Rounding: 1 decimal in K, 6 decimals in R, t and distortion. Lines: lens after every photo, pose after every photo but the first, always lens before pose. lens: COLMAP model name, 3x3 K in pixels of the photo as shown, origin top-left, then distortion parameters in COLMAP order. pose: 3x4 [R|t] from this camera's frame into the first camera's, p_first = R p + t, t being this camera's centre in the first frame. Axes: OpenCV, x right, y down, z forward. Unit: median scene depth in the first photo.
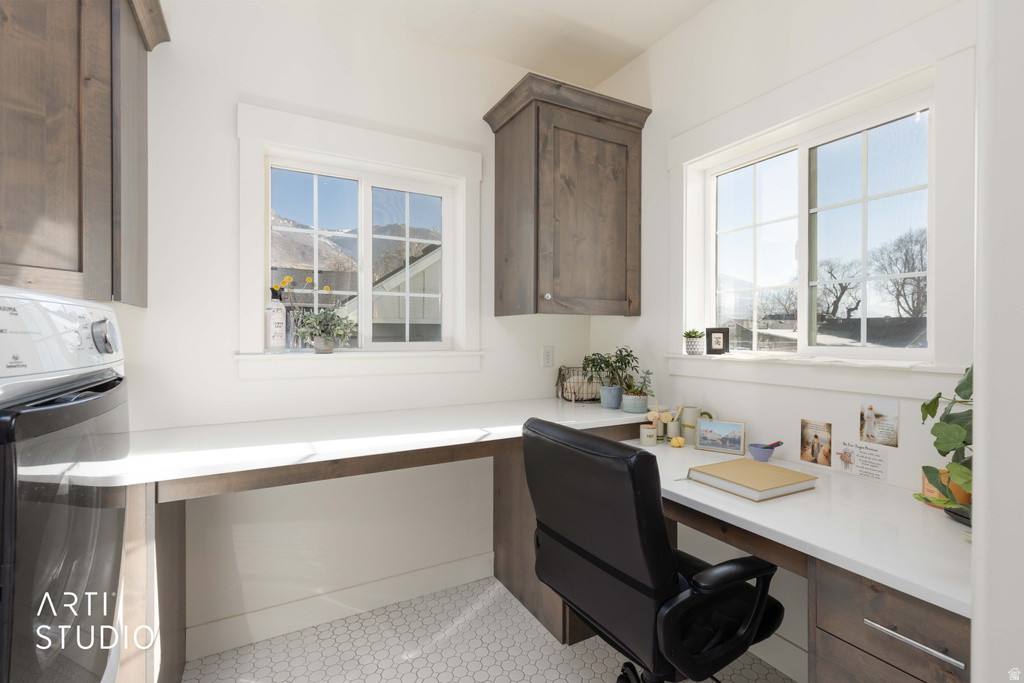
lens RADIAL K [[458.4, 0, 511.4], [0, 458.4, 335.4], [0, 0, 1]] dist [0.007352, -0.001512]
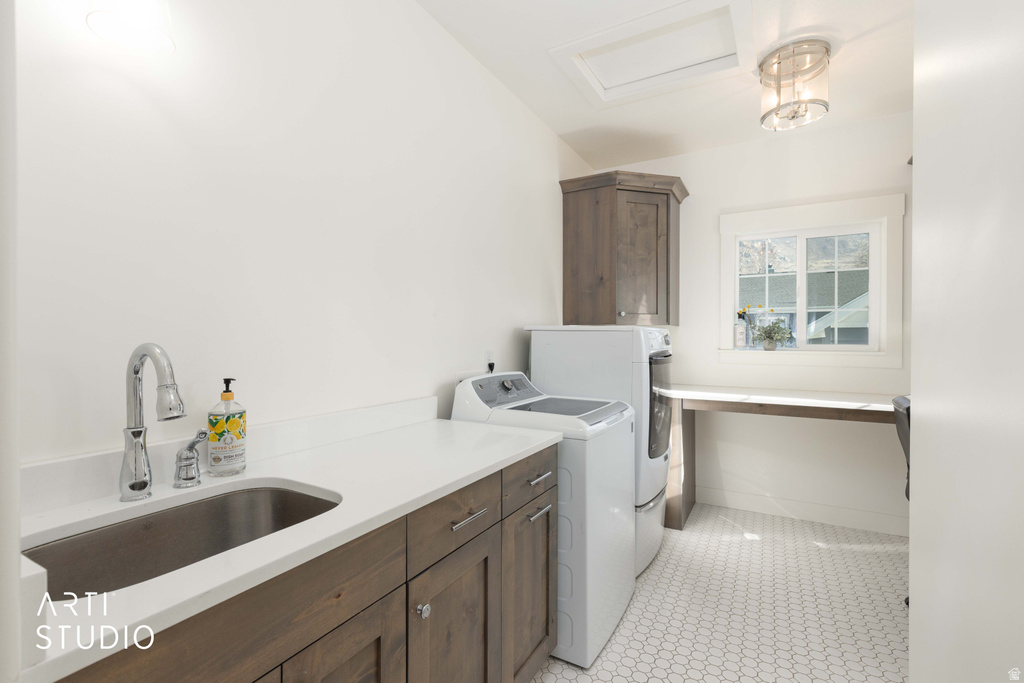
lens RADIAL K [[458.4, 0, 512.6], [0, 458.4, 337.9], [0, 0, 1]] dist [0.007352, -0.001512]
pose [[0.521252, 0.001532, -0.853402, 0.607184], [-0.000833, 0.999999, 0.001287, -0.008179], [0.853403, 0.000040, 0.521253, -0.750910]]
